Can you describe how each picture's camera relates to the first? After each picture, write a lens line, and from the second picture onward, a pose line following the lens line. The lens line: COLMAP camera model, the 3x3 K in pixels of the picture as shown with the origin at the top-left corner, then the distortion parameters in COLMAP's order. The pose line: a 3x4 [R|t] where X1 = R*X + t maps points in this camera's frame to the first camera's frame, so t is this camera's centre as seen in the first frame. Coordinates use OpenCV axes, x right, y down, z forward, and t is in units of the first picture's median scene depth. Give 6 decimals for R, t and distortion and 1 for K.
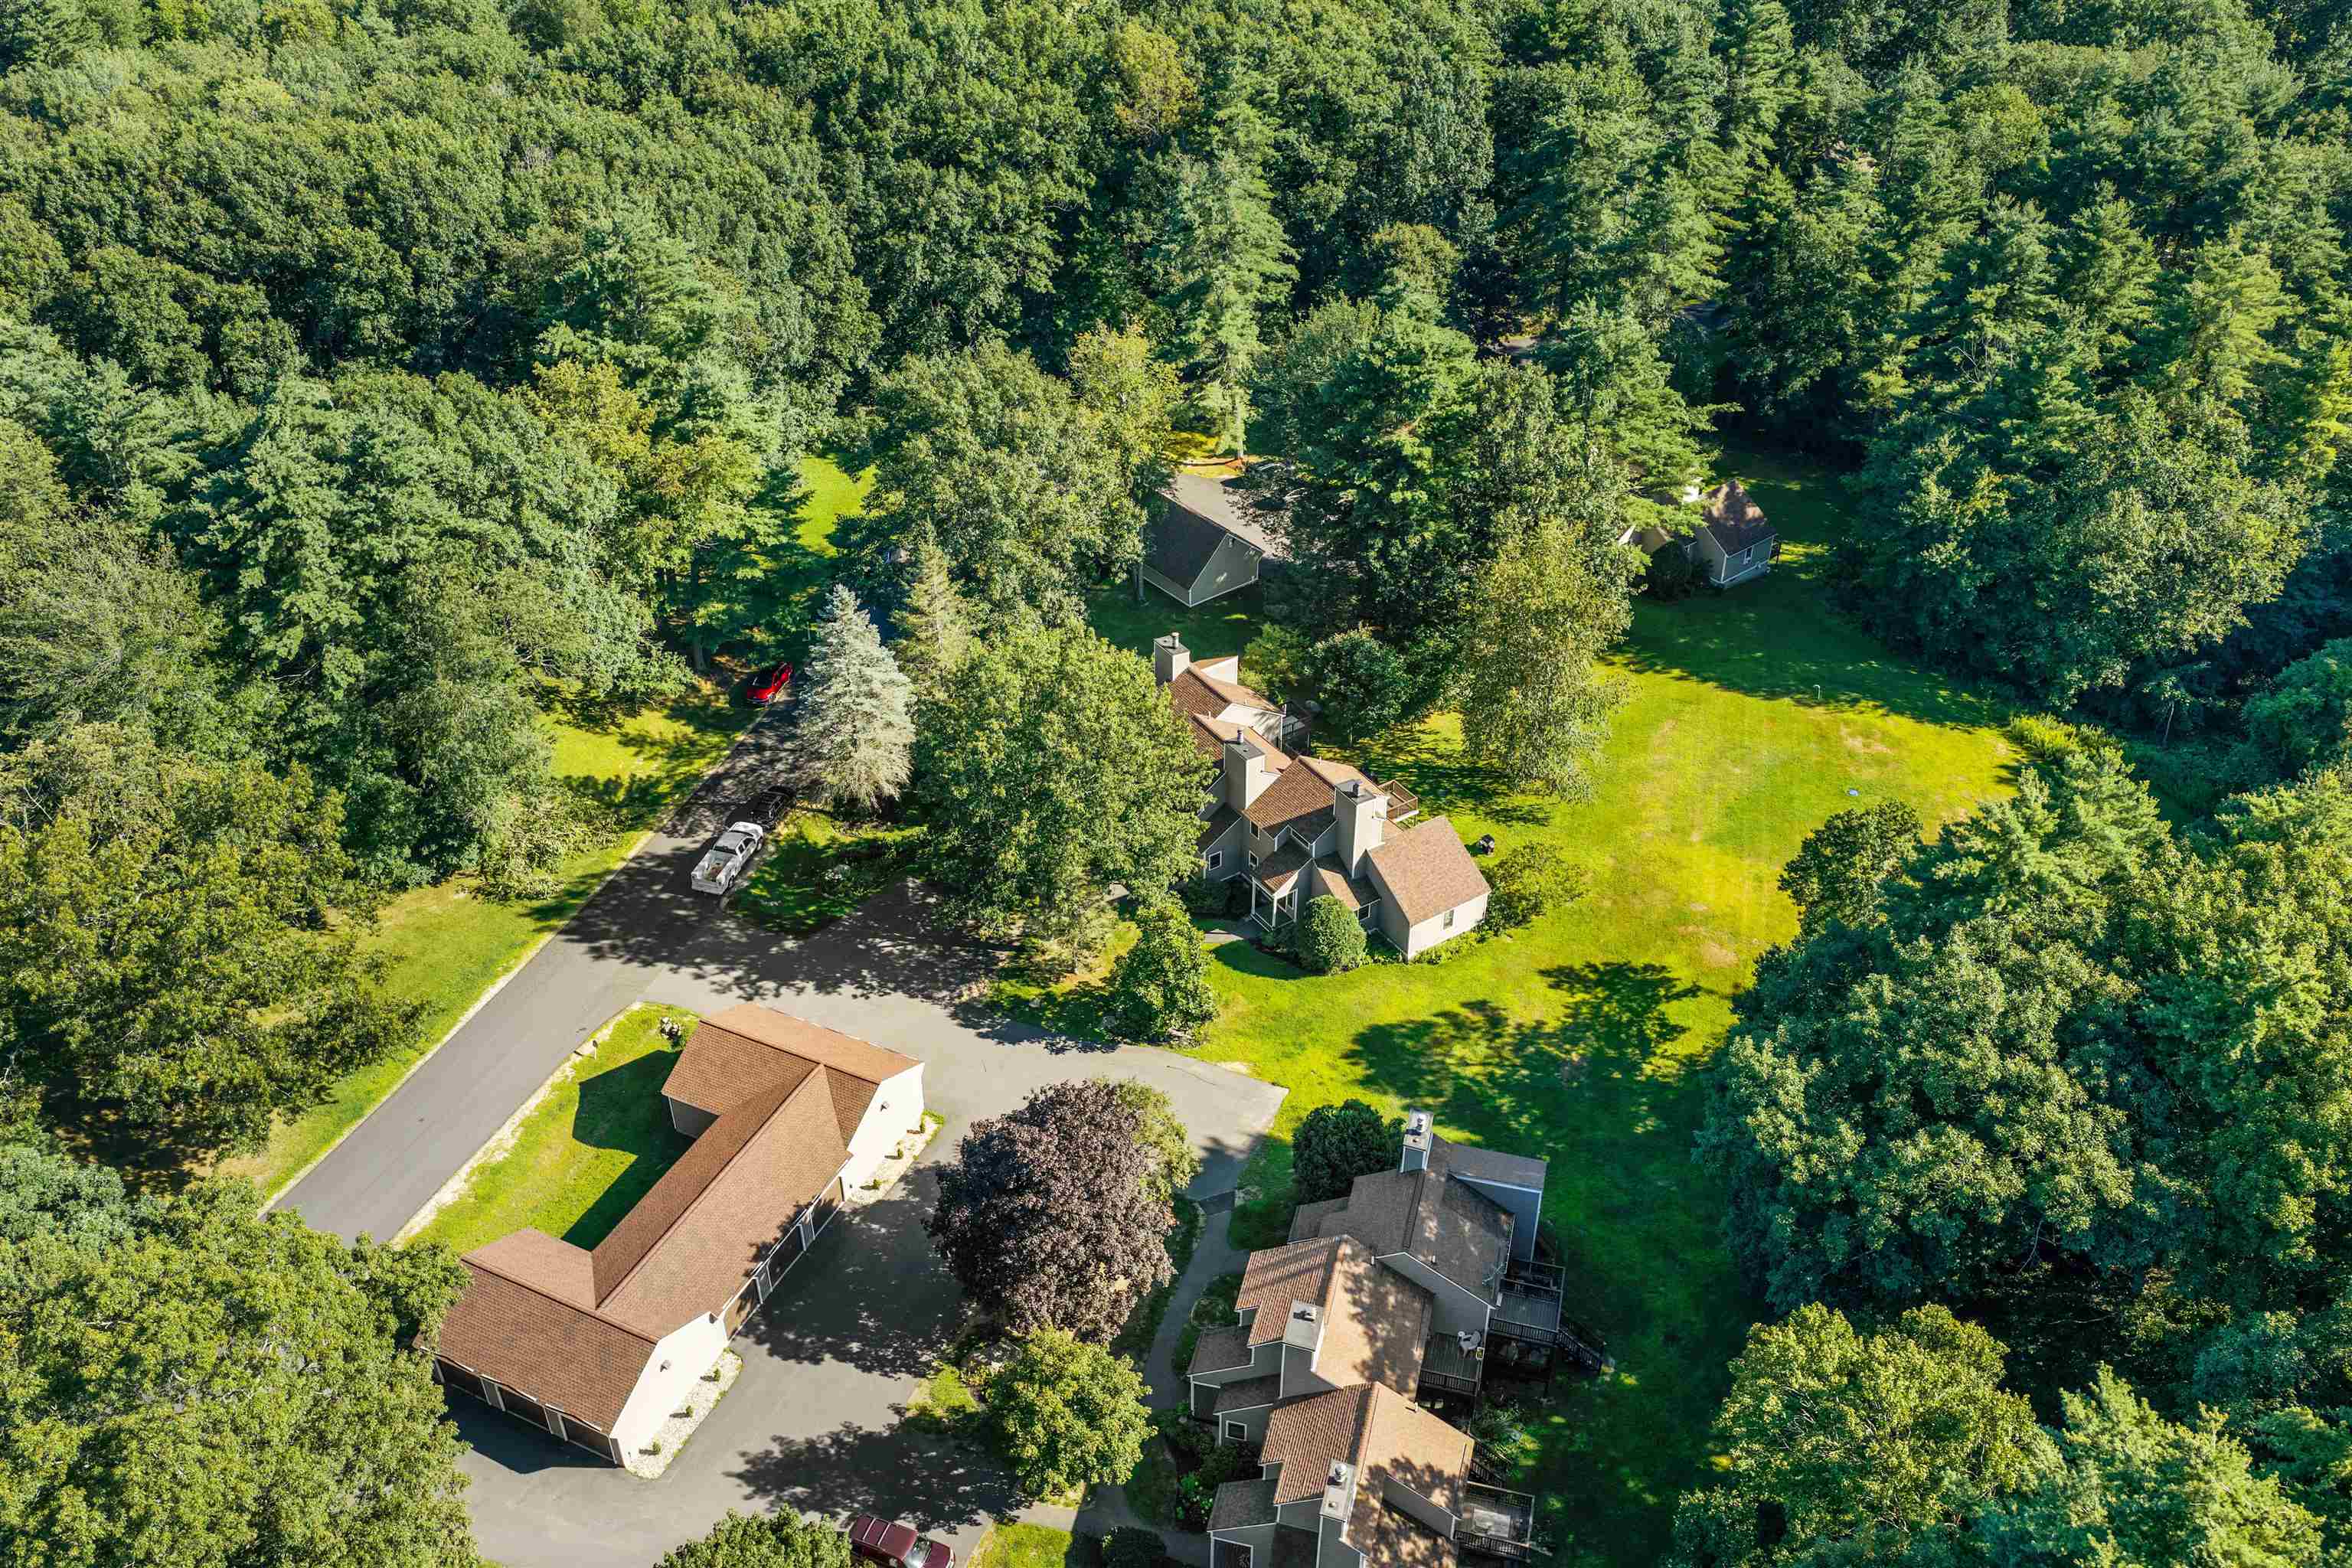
lens RADIAL K [[1950.0, 0, 1181.8], [0, 1950.0, 778.1], [0, 0, 1]] dist [0.017848, 0.006561]
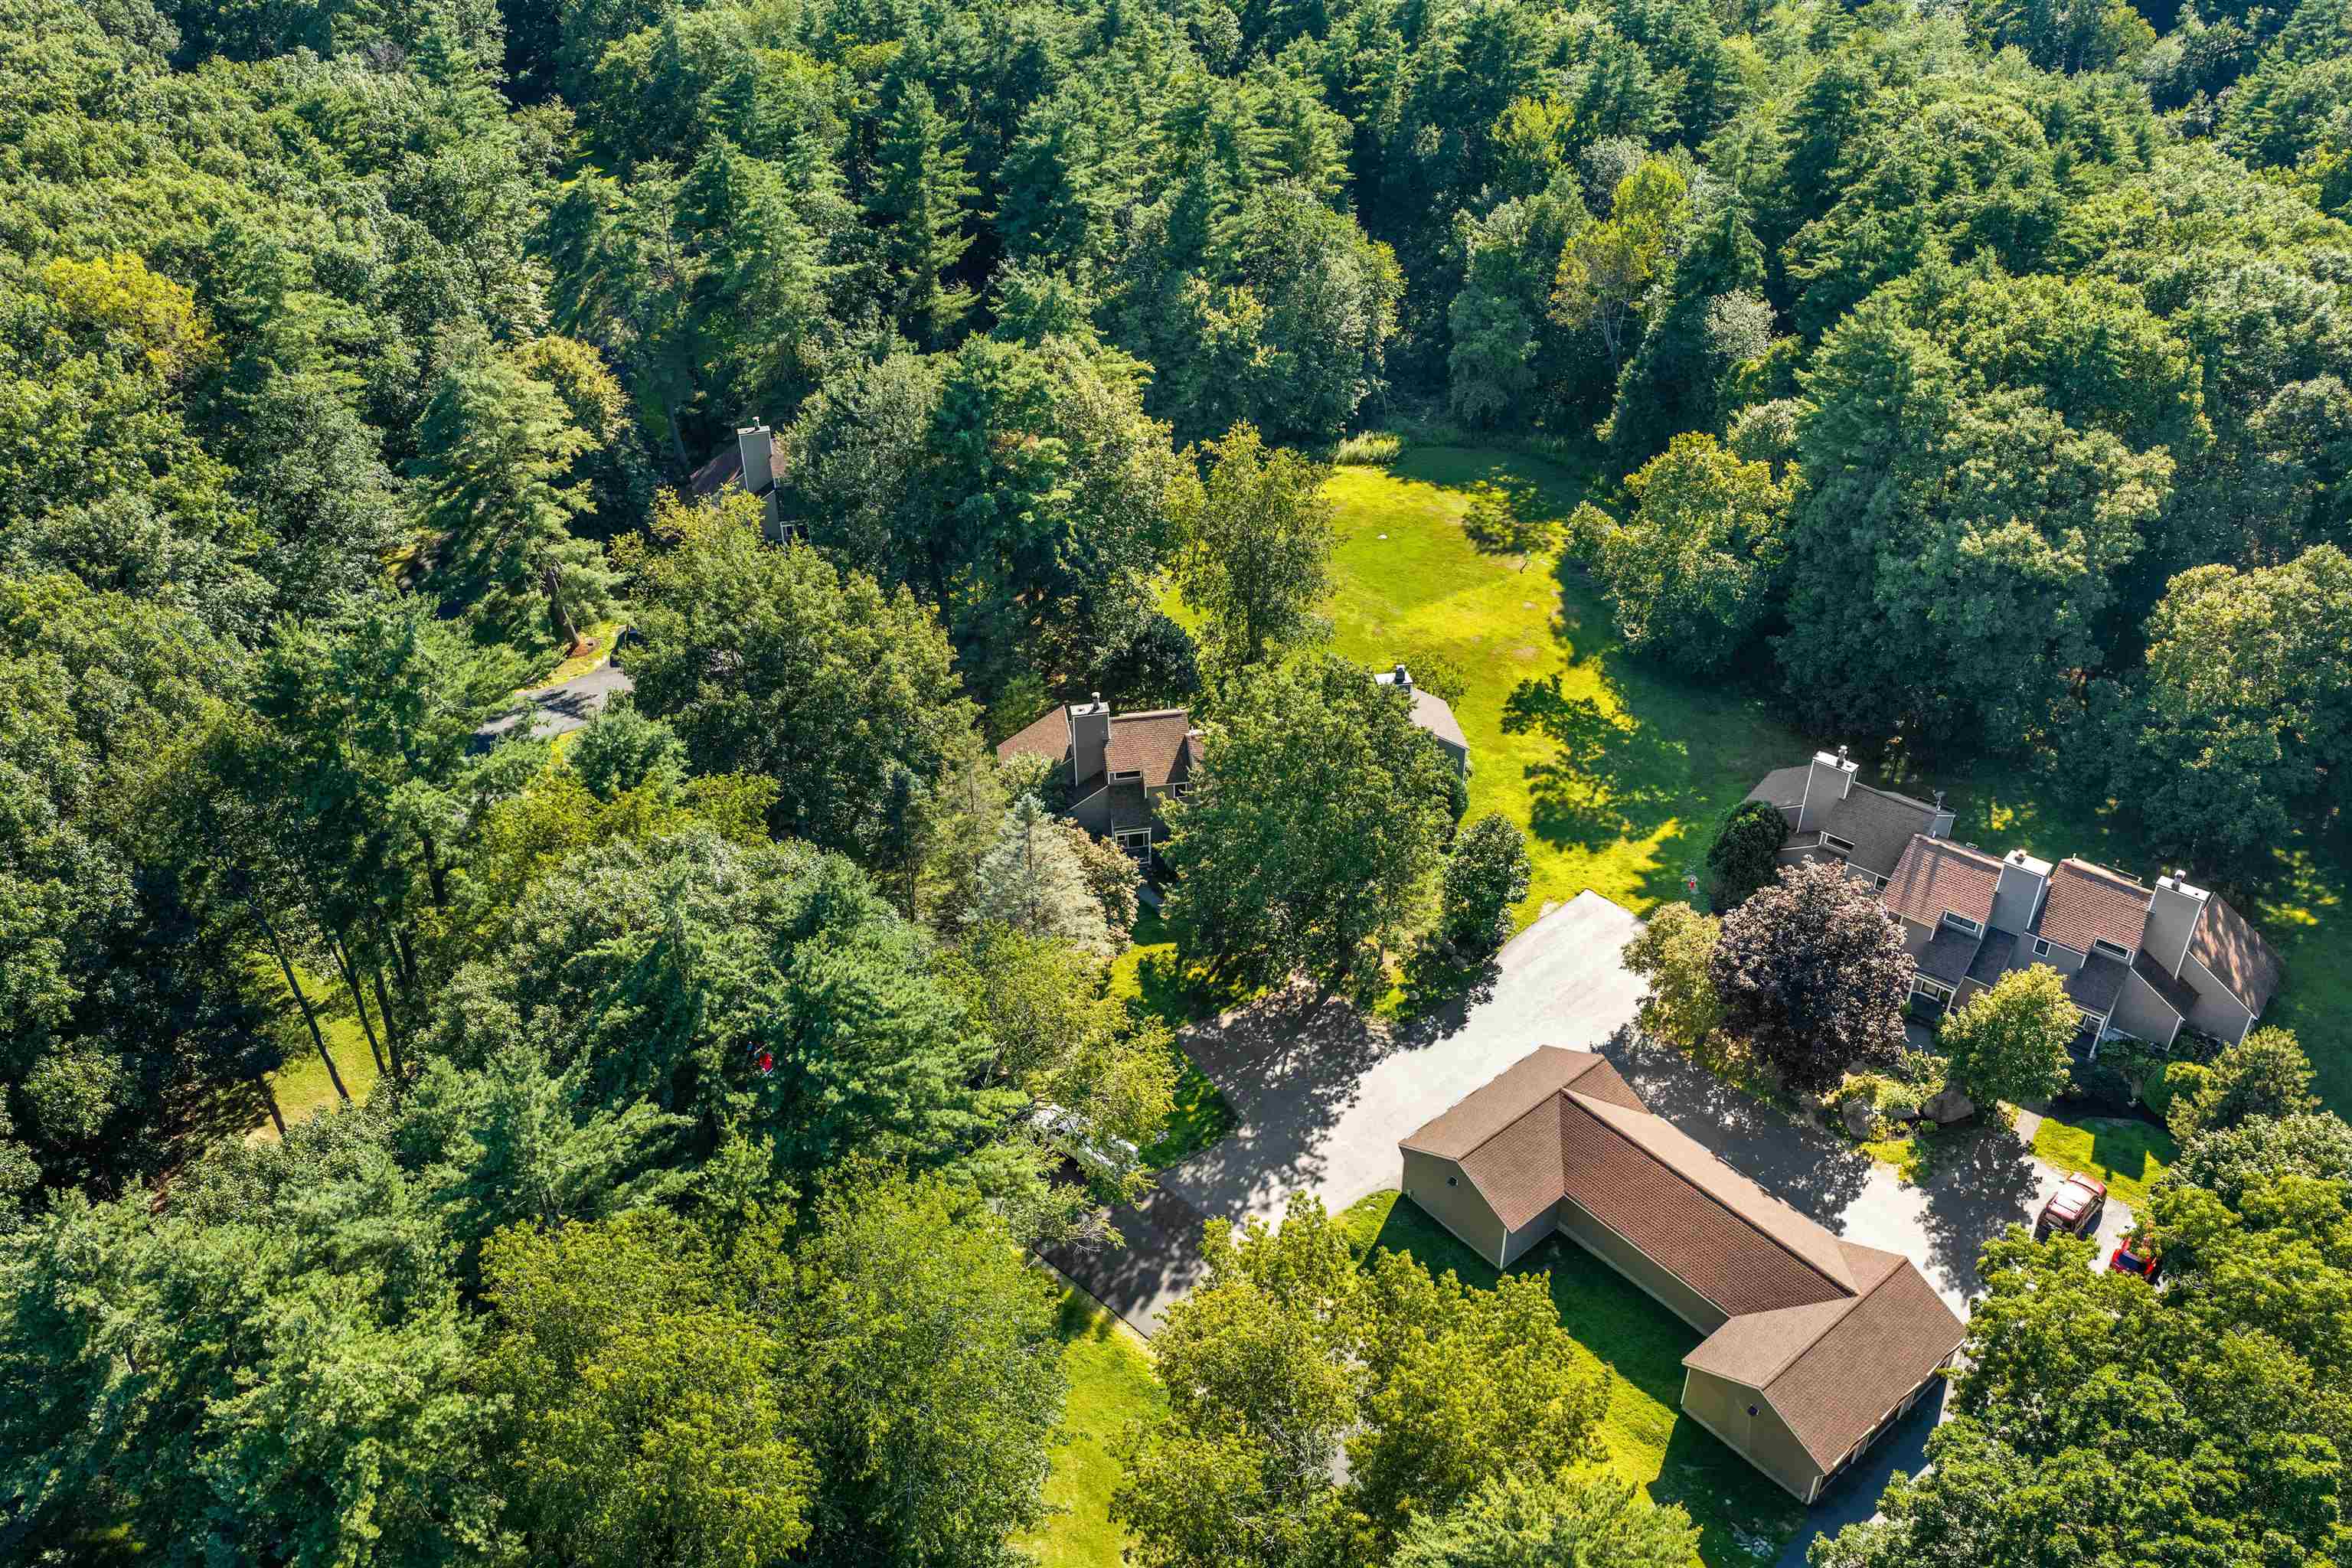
lens RADIAL K [[1950.0, 0, 1181.1], [0, 1950.0, 789.7], [0, 0, 1]] dist [0.017848, 0.006561]
pose [[0.414852, -0.533582, 0.737013, -0.818317], [0.540159, 0.796250, 0.272423, -0.313209], [-0.732207, 0.285089, 0.618545, 0.428480]]
